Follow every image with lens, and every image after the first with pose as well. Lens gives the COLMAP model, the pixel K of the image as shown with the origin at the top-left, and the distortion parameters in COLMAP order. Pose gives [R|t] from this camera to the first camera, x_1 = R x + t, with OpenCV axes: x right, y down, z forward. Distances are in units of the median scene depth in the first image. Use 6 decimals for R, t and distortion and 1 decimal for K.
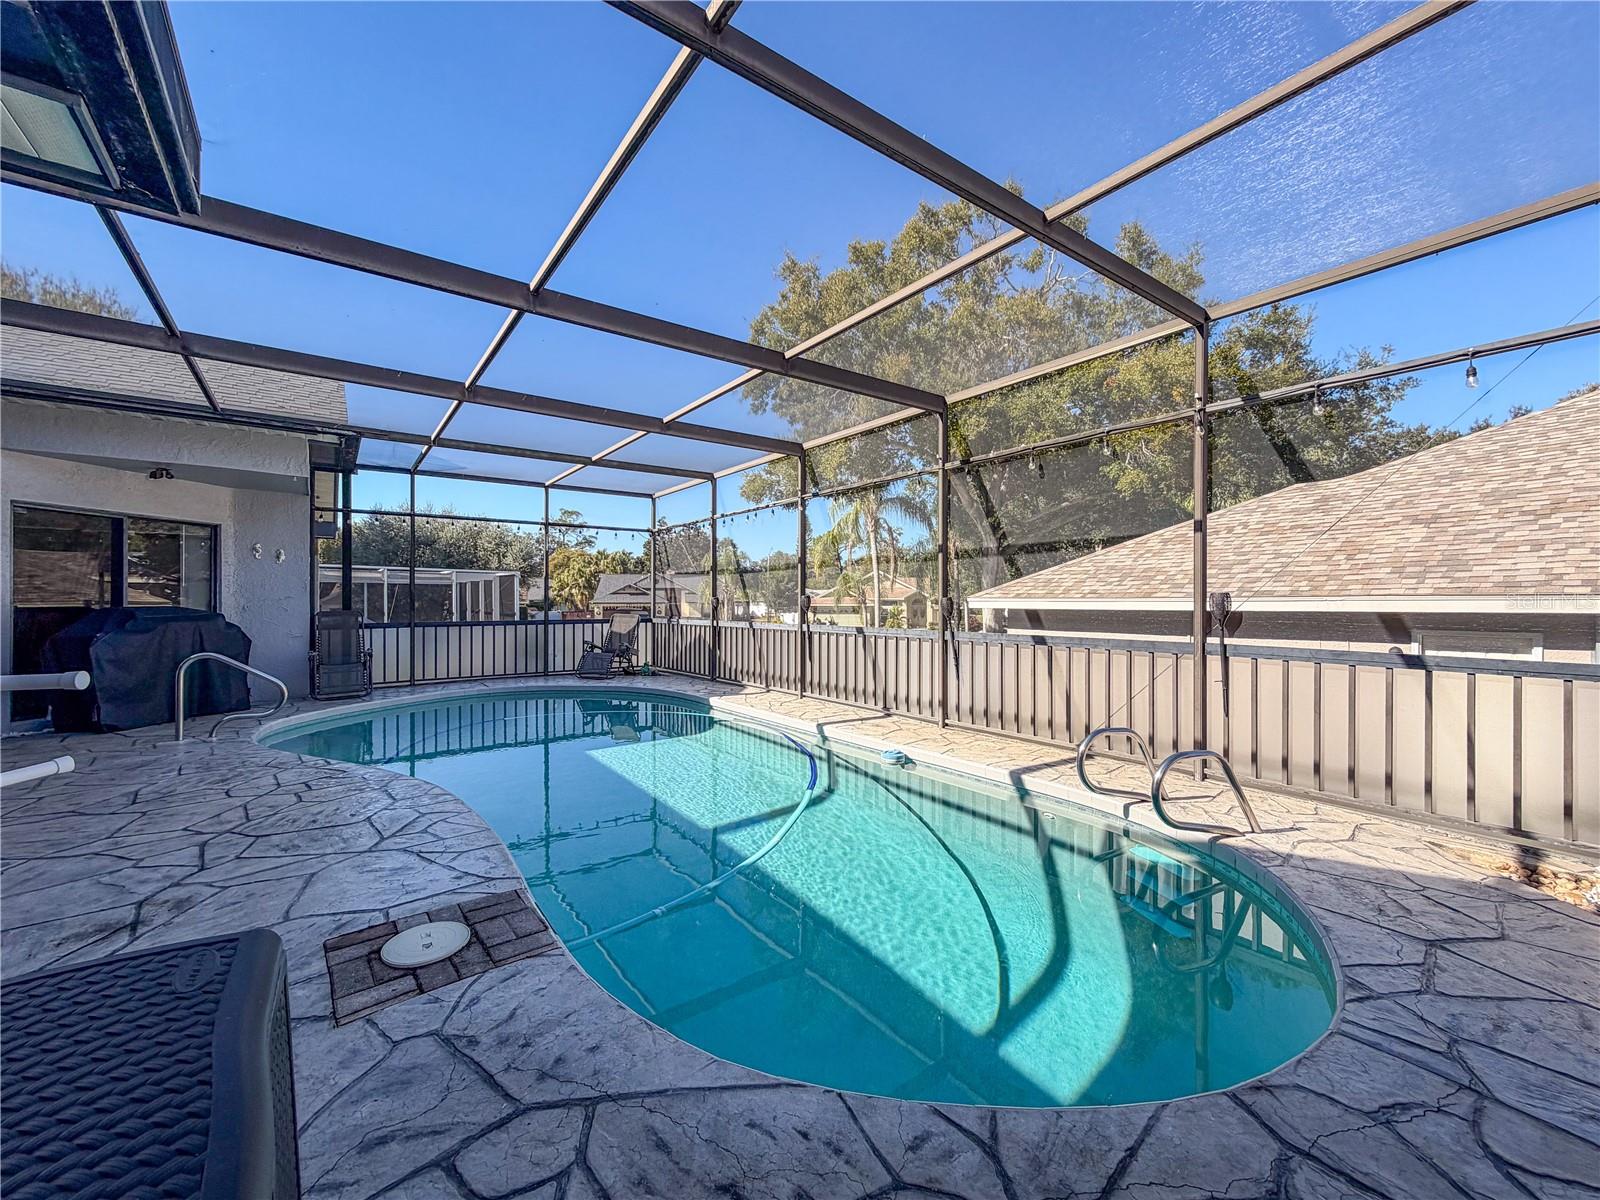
lens RADIAL K [[643.4, 0, 802.7], [0, 643.4, 602.3], [0, 0, 1]] dist [-0.000168, -0.000117]
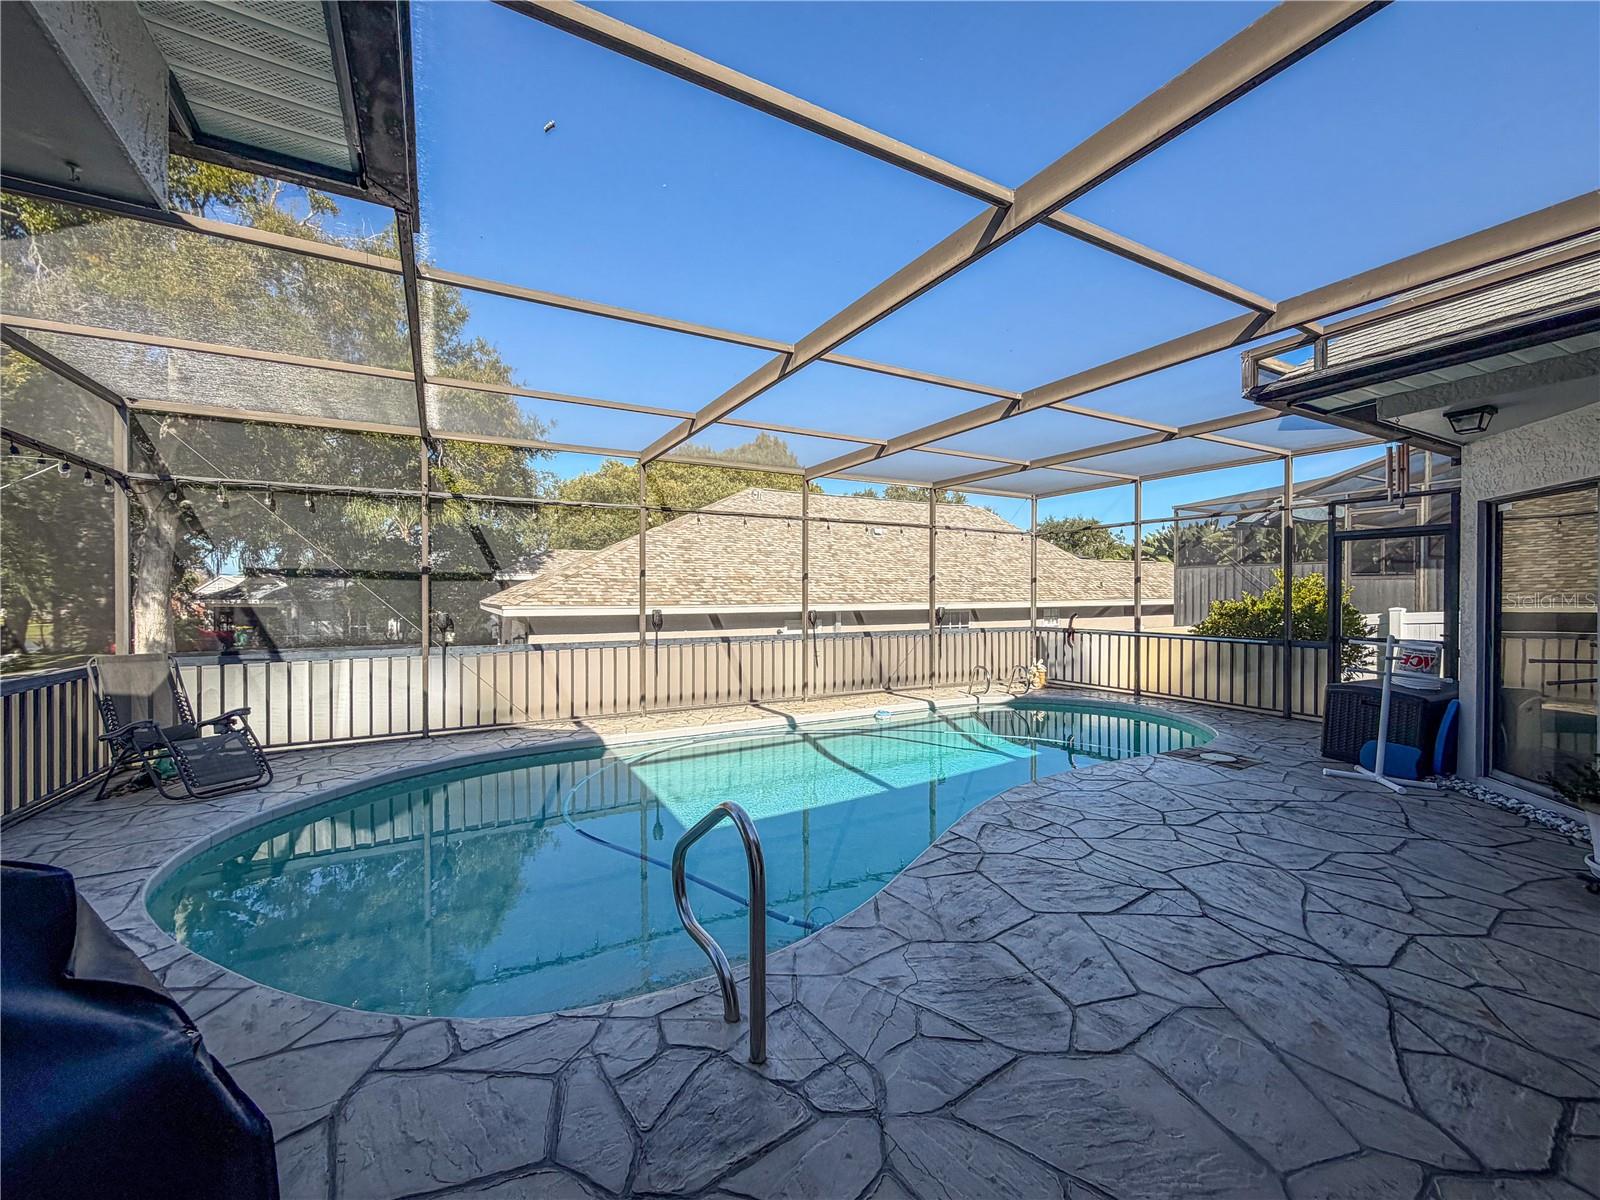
lens RADIAL K [[643.4, 0, 803.6], [0, 643.4, 603.0], [0, 0, 1]] dist [-0.000168, -0.000117]
pose [[0.115137, -0.005379, 0.993335, -2.032188], [0.000302, 0.999985, 0.005380, -0.056421], [-0.993350, -0.000319, 0.115137, 1.442403]]
